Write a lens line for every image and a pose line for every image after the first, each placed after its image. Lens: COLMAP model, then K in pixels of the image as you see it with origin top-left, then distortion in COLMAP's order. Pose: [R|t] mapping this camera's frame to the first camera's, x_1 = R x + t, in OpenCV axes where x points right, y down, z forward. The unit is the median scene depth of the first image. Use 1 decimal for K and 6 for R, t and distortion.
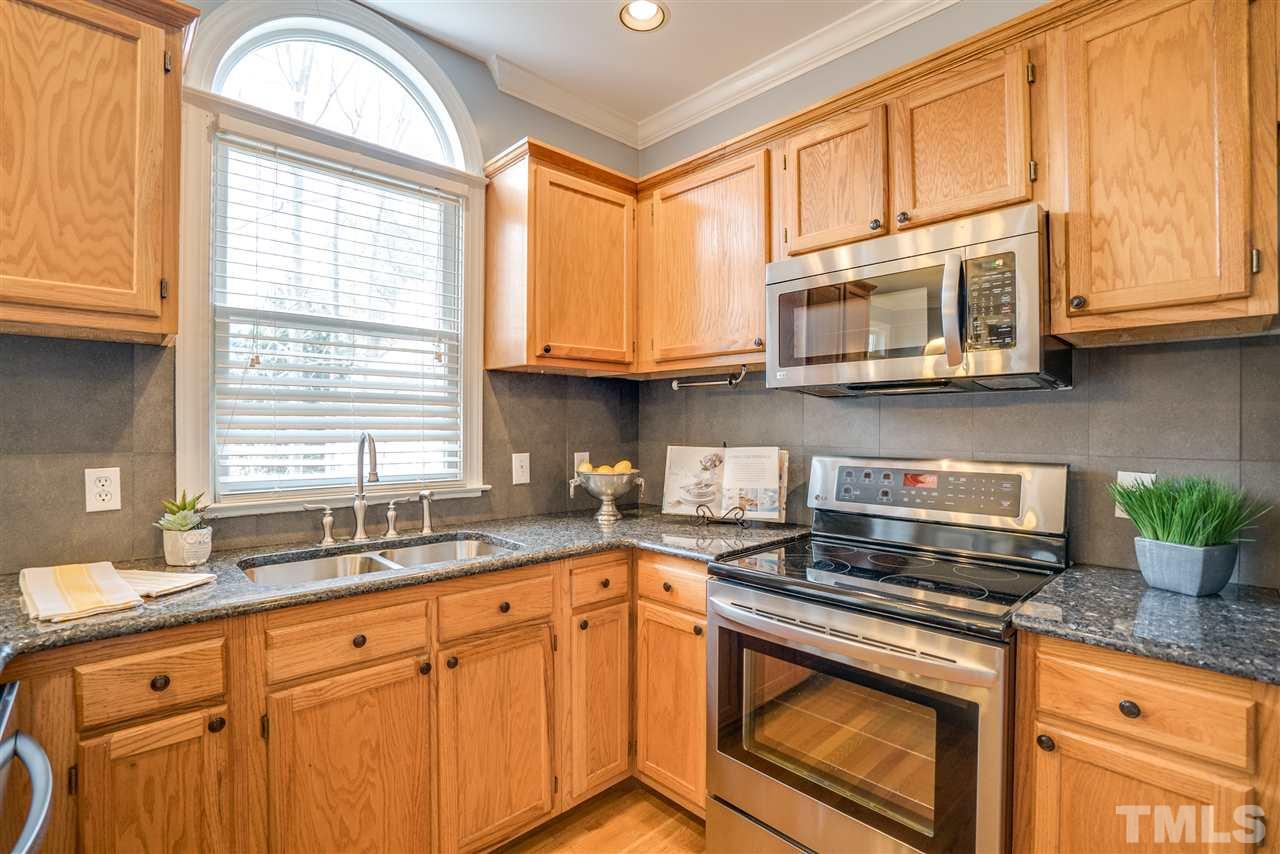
lens RADIAL K [[590.6, 0, 634.1], [0, 590.6, 427.9], [0, 0, 1]] dist [-0.054121, 0.019000]
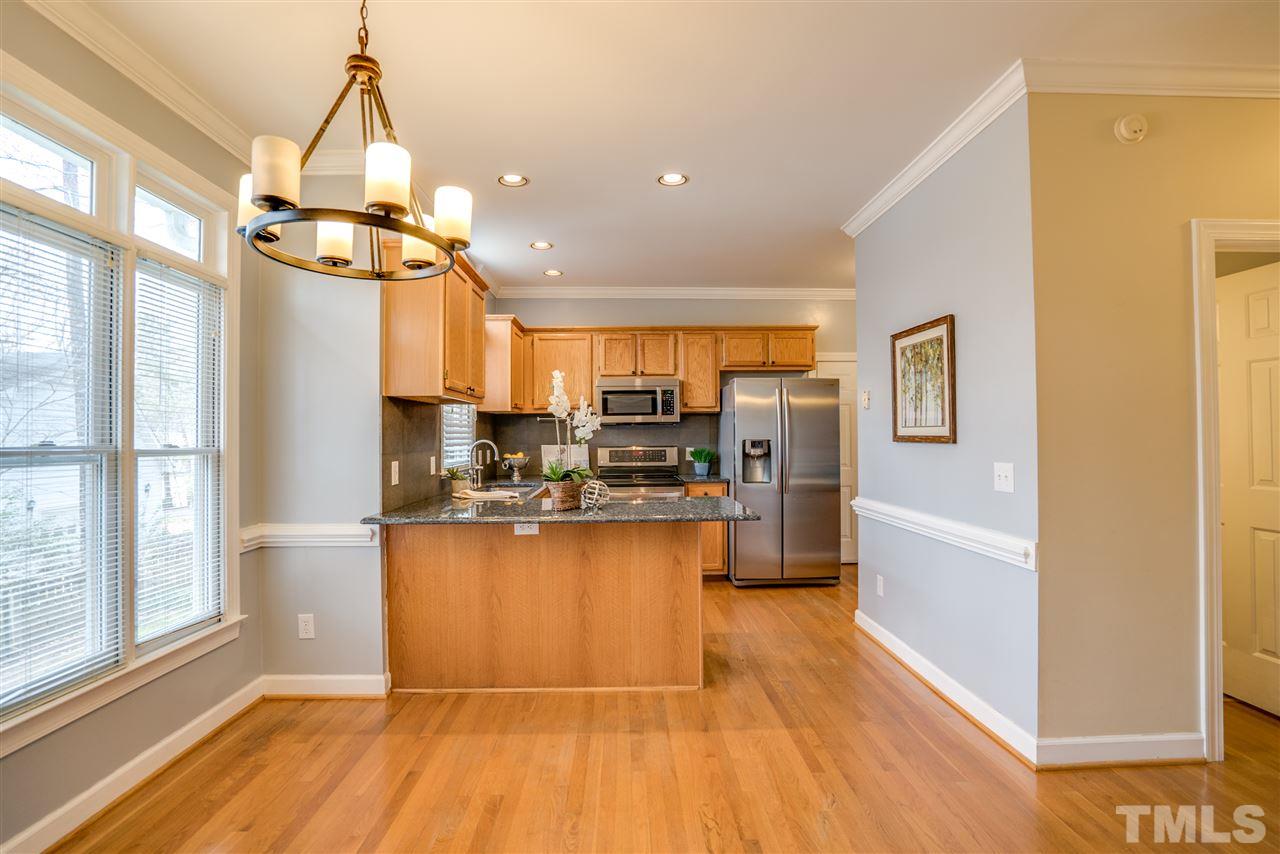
lens RADIAL K [[590.6, 0, 634.6], [0, 590.6, 429.5], [0, 0, 1]] dist [-0.054121, 0.019000]
pose [[0.661743, -0.001517, 0.749729, -1.927429], [0.008273, 0.999952, -0.005279, -0.019686], [-0.749685, 0.009696, 0.661724, -1.096013]]
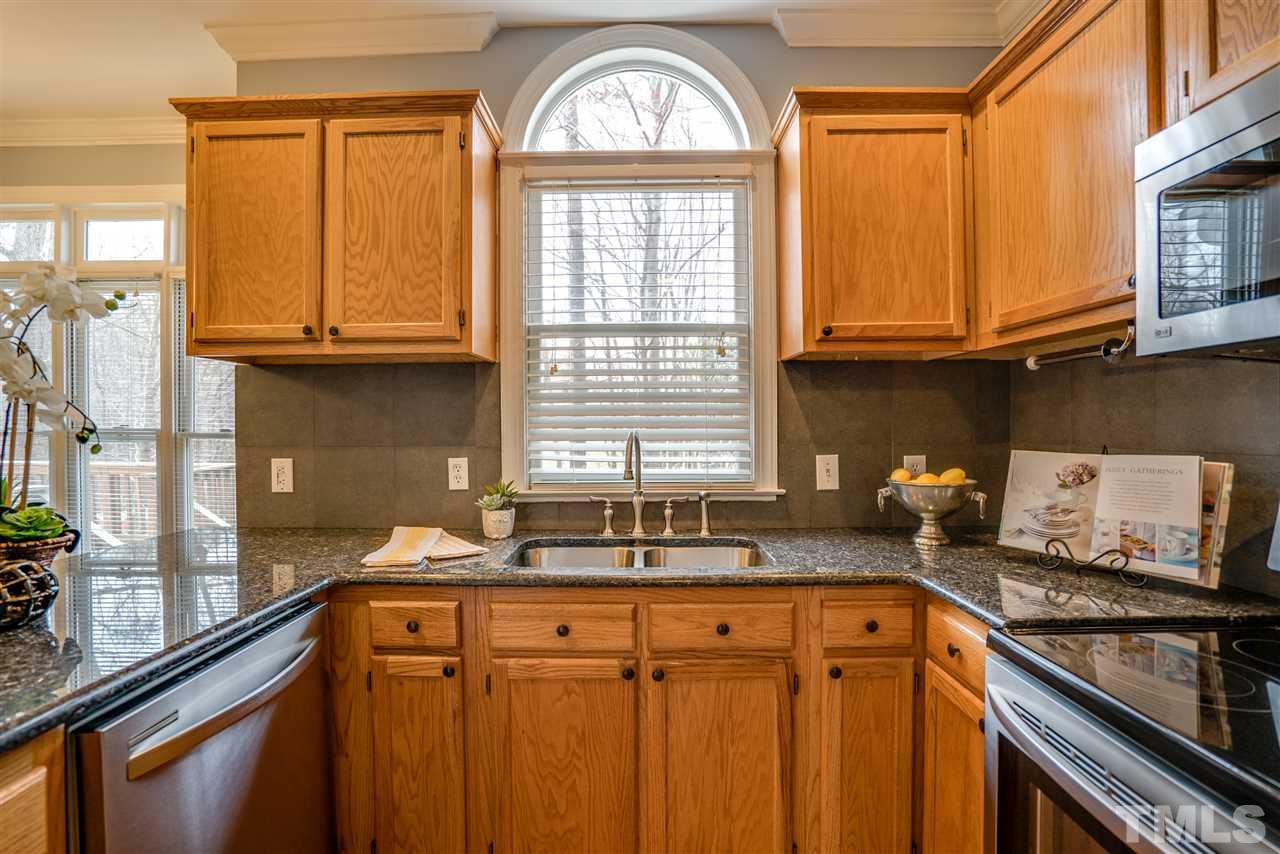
lens RADIAL K [[590.6, 0, 637.1], [0, 590.6, 427.8], [0, 0, 1]] dist [-0.054121, 0.019000]
pose [[0.723534, -0.002880, -0.690283, 0.279441], [0.006440, 0.999976, 0.002579, -0.000539], [0.690259, -0.006311, 0.723535, 0.256089]]
